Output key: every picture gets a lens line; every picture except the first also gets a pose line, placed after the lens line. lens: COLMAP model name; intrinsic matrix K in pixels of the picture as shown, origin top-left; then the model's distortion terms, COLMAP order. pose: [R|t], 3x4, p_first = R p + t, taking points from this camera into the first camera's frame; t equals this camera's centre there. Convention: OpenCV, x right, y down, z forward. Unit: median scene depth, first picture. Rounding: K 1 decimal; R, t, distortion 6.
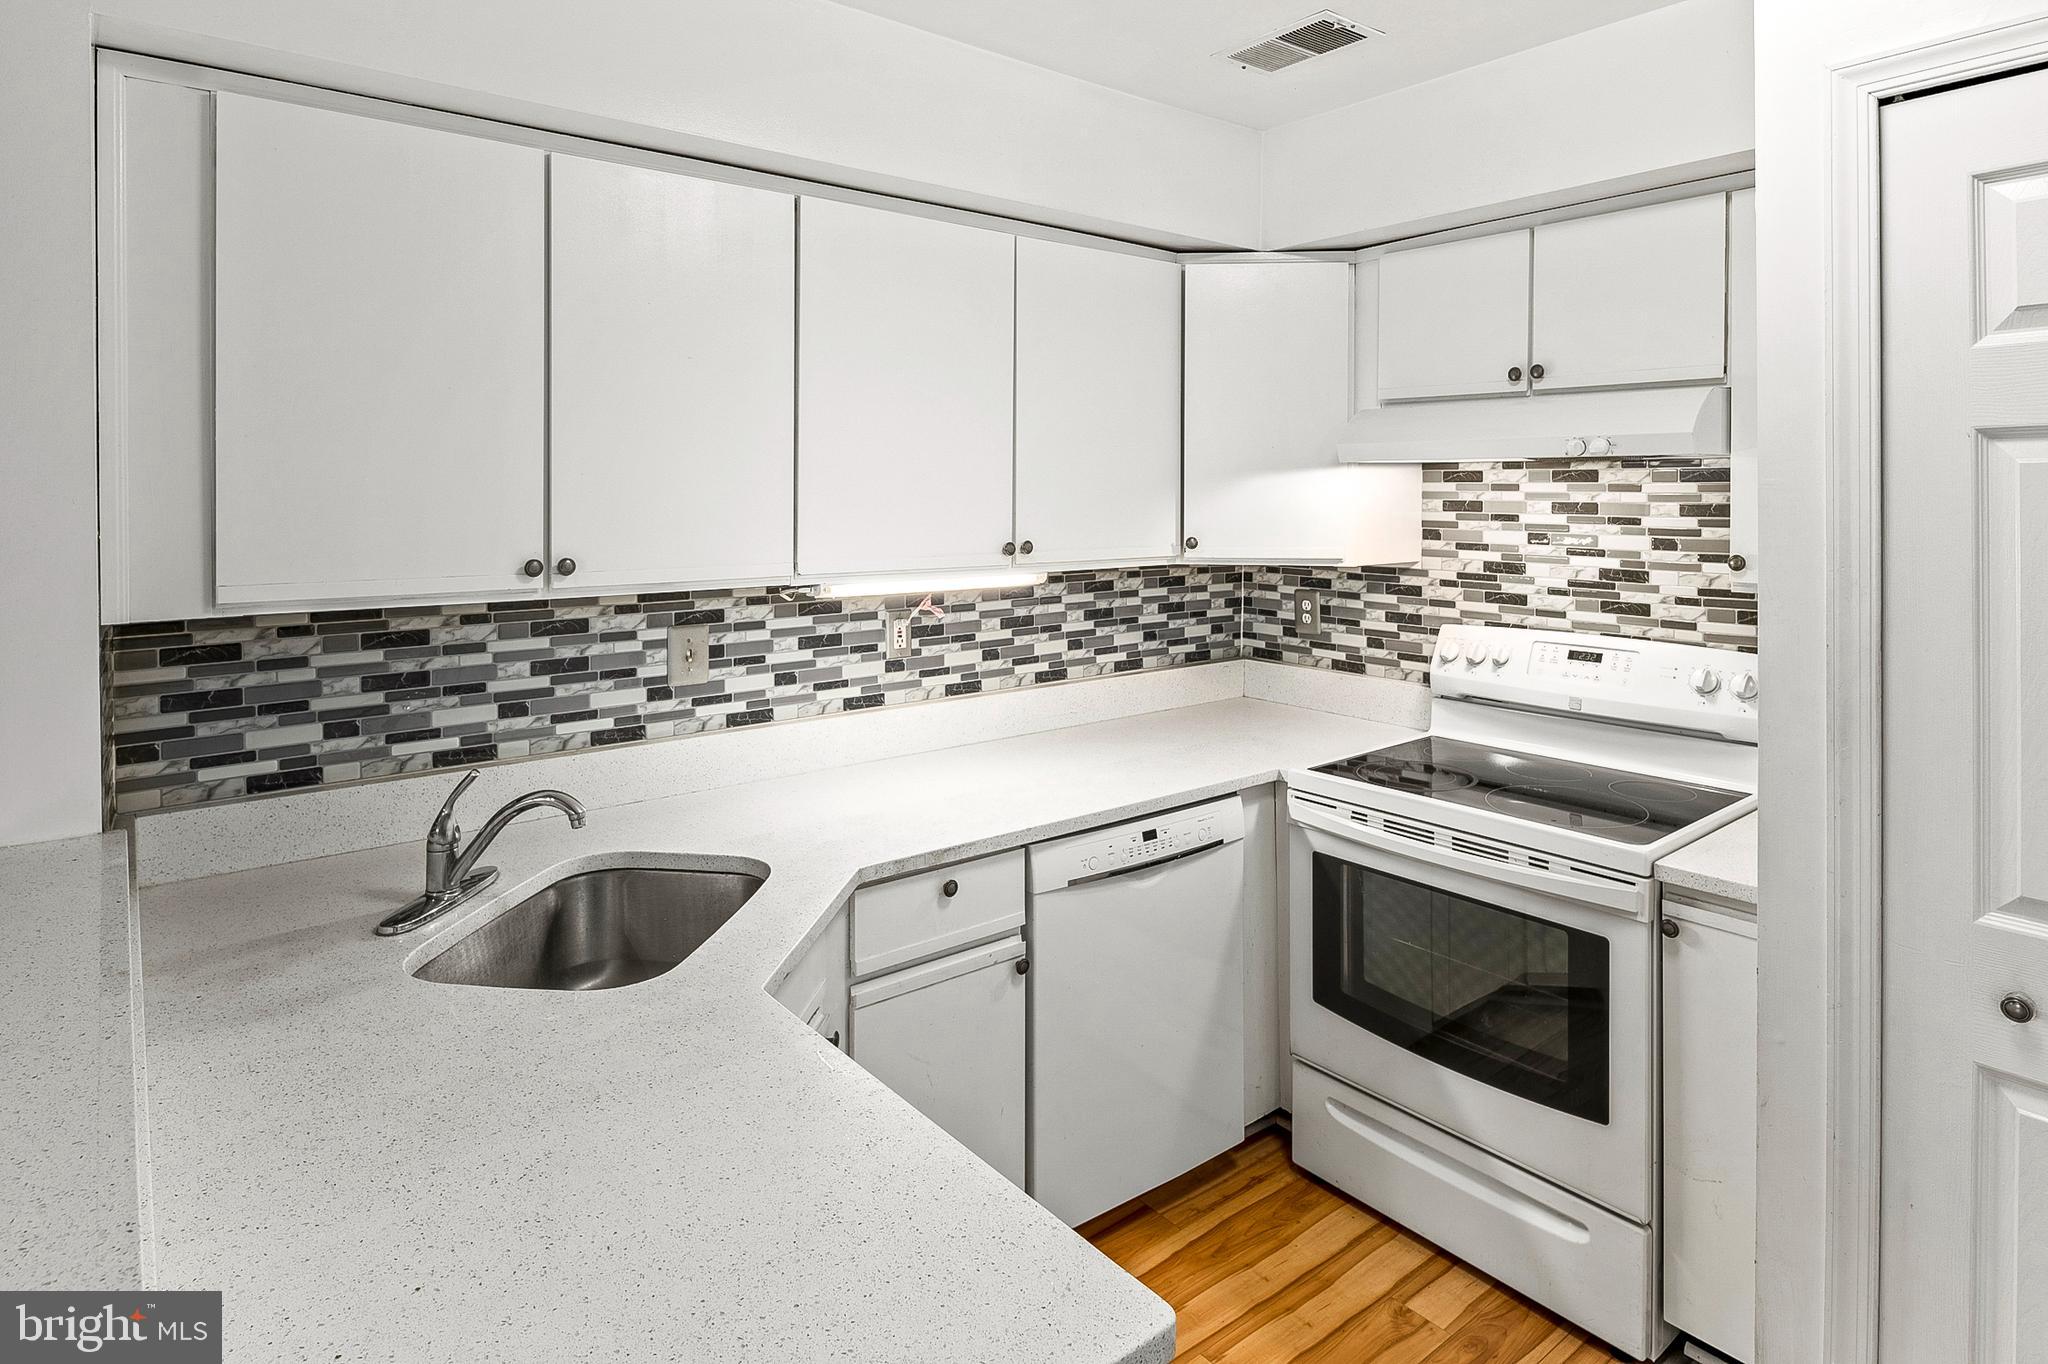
lens RADIAL K [[1111.0, 0, 1020.2], [0, 1111.0, 496.9], [0, 0, 1]] dist [-0.001232, -0.007538]
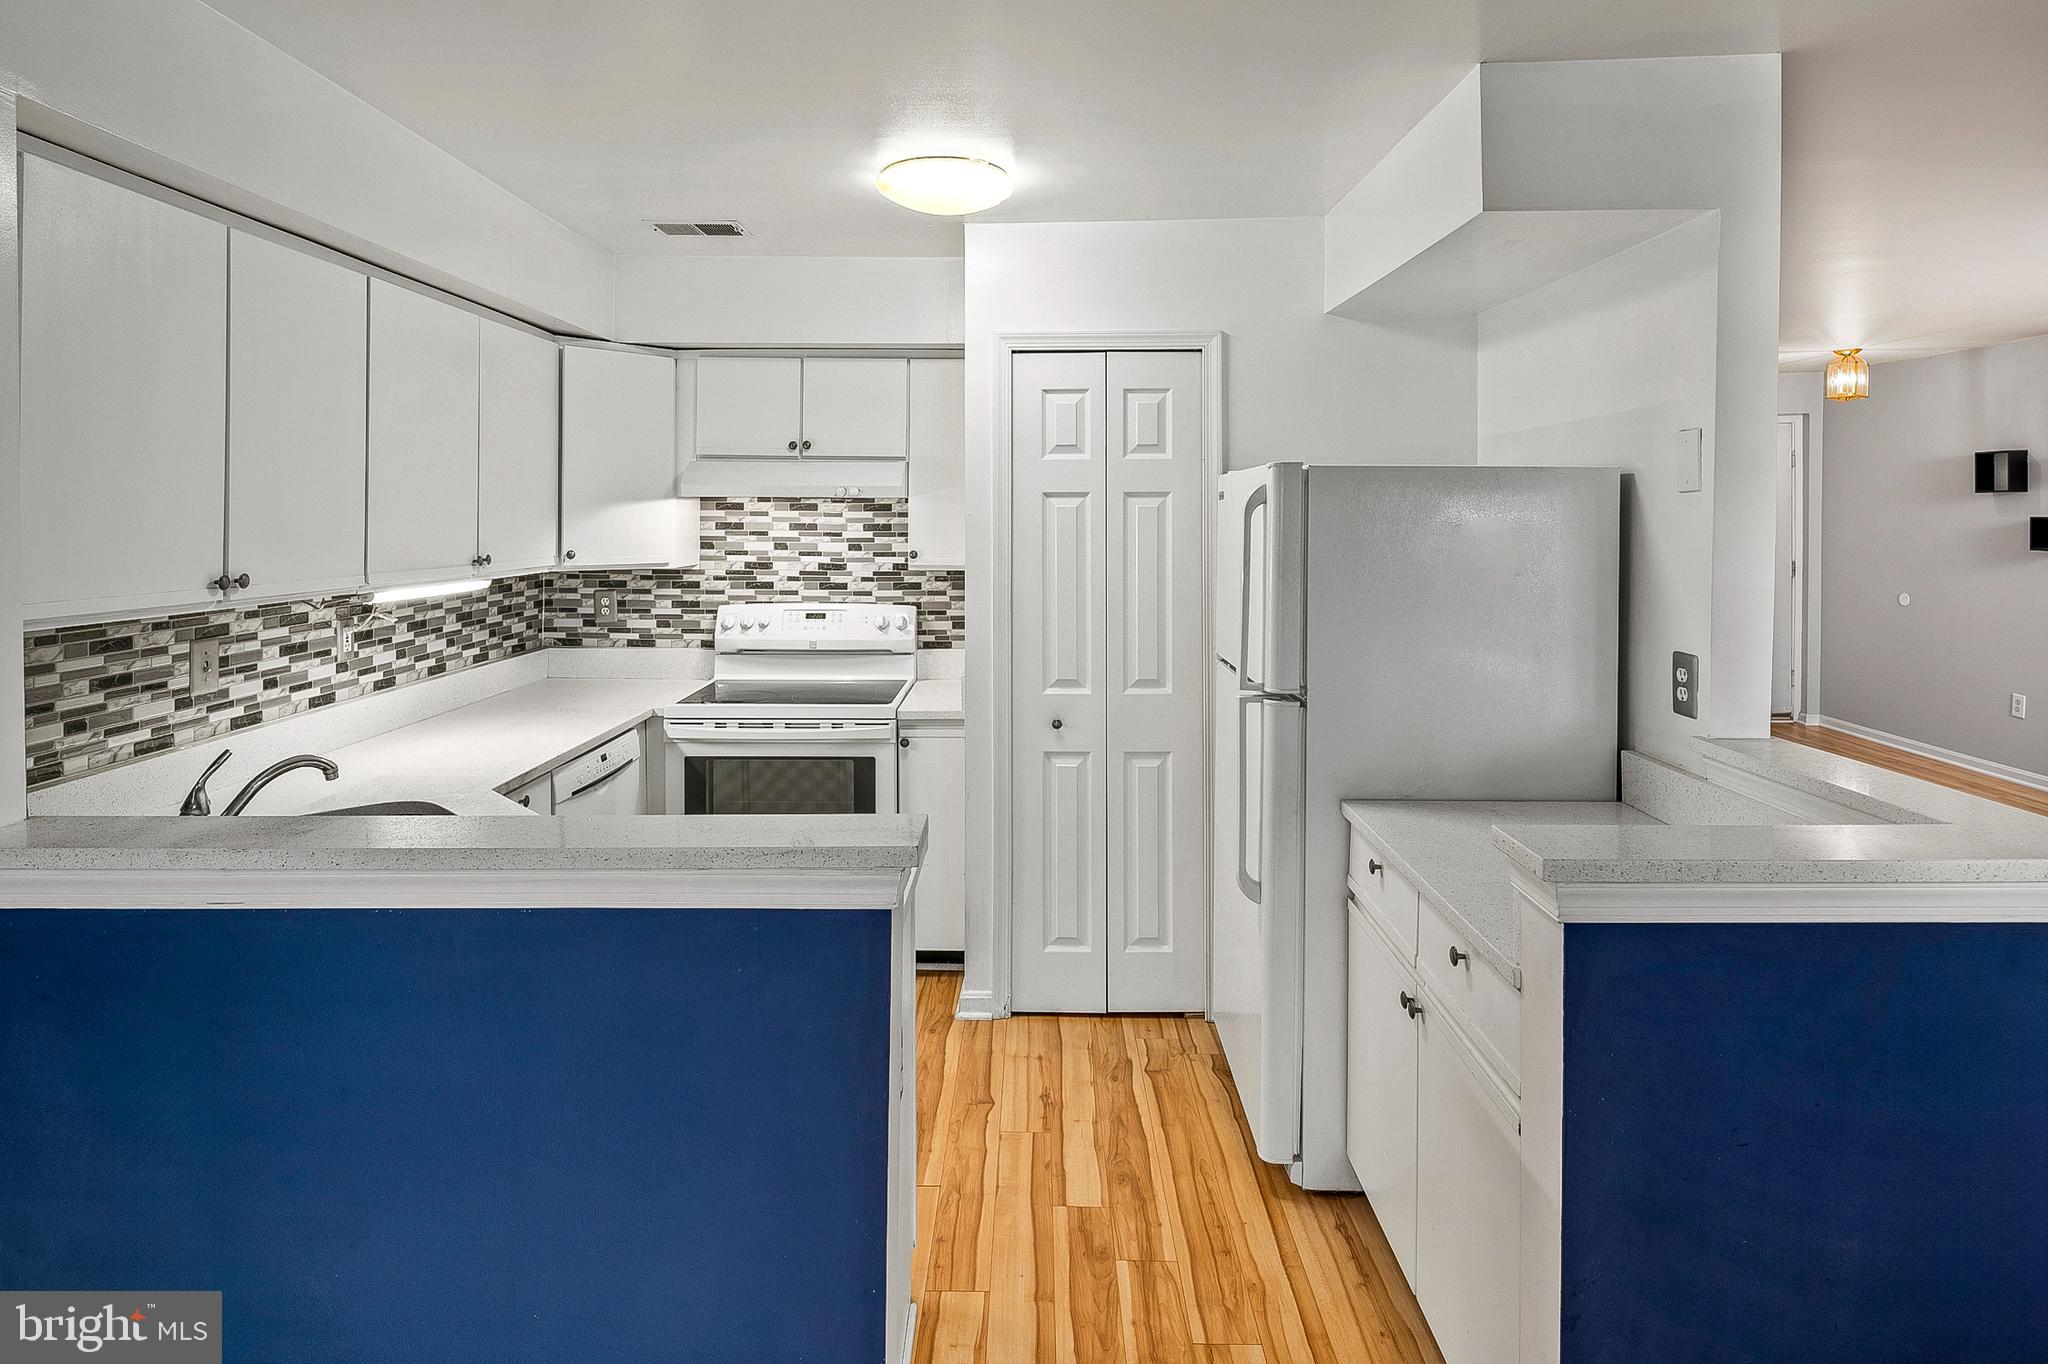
lens RADIAL K [[1111.0, 0, 997.8], [0, 1111.0, 526.7], [0, 0, 1]] dist [-0.001232, -0.007538]
pose [[0.640893, -0.006058, 0.767606, -0.599515], [0.000175, 0.999970, 0.007746, -0.002726], [-0.767630, -0.004830, 0.640875, -0.277847]]
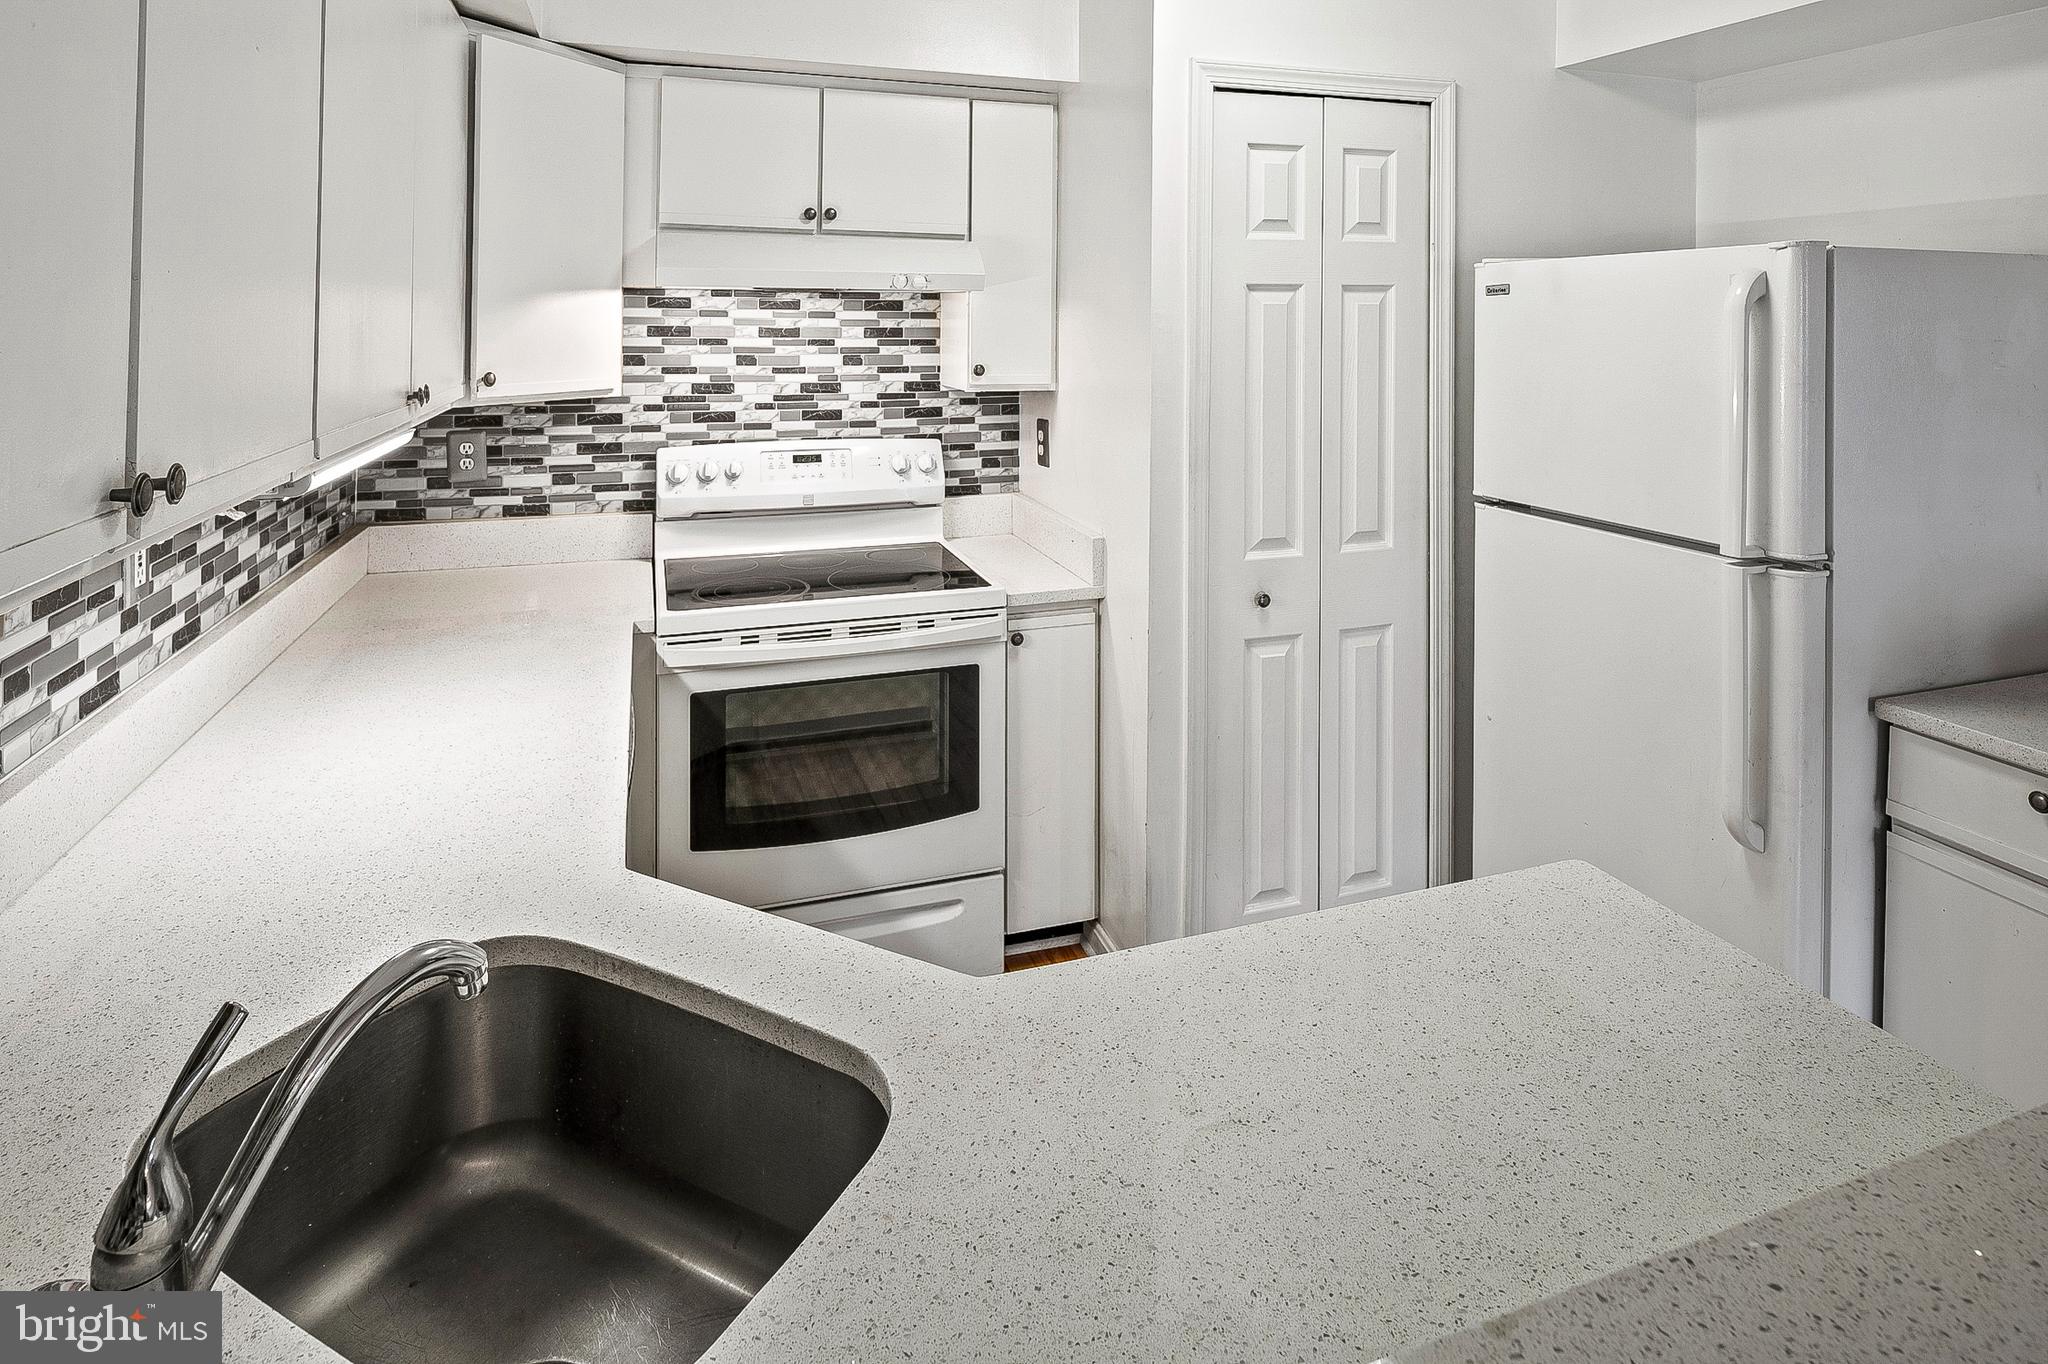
lens RADIAL K [[1111.0, 0, 997.4], [0, 1111.0, 318.8], [0, 0, 1]] dist [-0.001232, -0.007538]
pose [[0.344803, 0.002418, 0.938672, -0.528510], [0.000279, 0.999996, -0.002678, -0.000604], [-0.938675, 0.001185, 0.344801, 0.412713]]
